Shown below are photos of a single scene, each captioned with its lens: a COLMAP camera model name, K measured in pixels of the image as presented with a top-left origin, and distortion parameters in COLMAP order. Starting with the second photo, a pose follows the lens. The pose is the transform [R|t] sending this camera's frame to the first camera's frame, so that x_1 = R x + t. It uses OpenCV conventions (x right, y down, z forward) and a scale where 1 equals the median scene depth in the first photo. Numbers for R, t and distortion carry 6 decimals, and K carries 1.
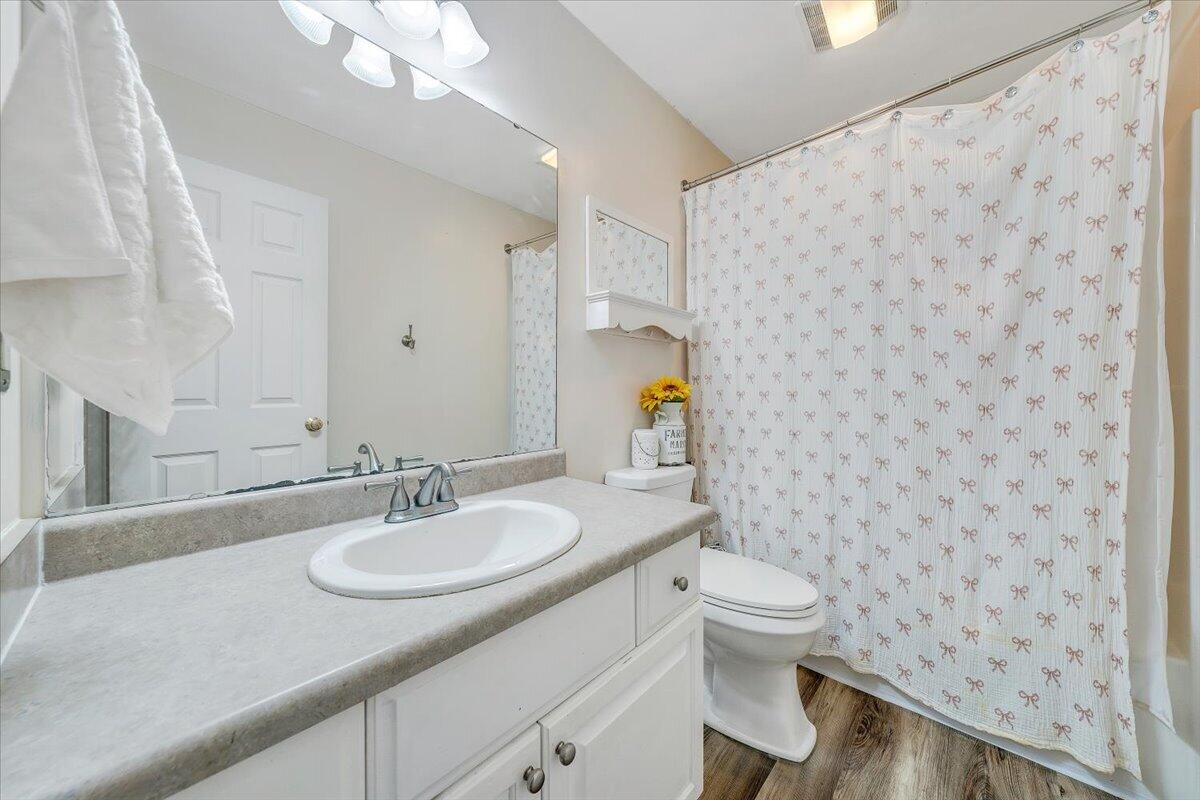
lens RADIAL K [[418.1, 0, 600.6], [0, 418.1, 390.6], [0, 0, 1]] dist [-0.000996, -0.000188]
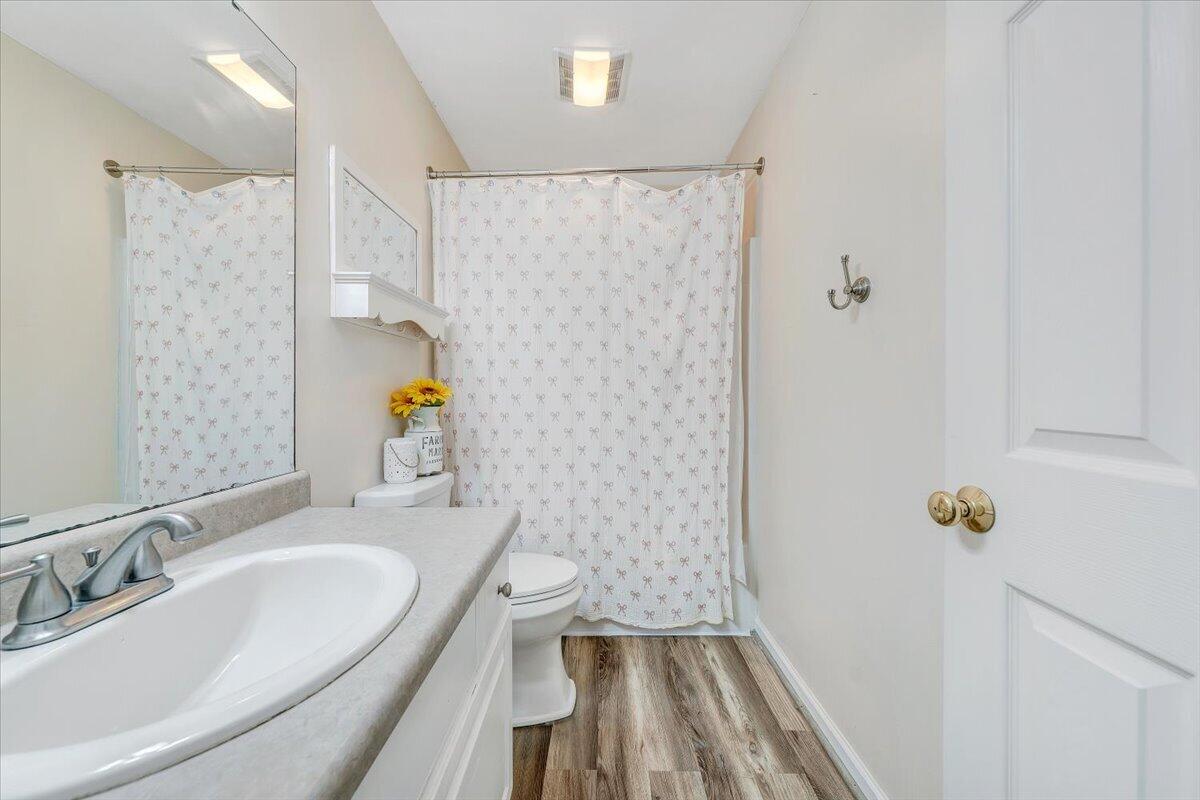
lens RADIAL K [[413.5, 0, 602.3], [0, 413.5, 397.4], [0, 0, 1]] dist [-0.002368, -0.000354]
pose [[0.738283, -0.006432, 0.674461, -0.196268], [0.000507, 0.999960, 0.008981, -0.000177], [-0.674491, -0.006288, 0.738256, 0.088769]]
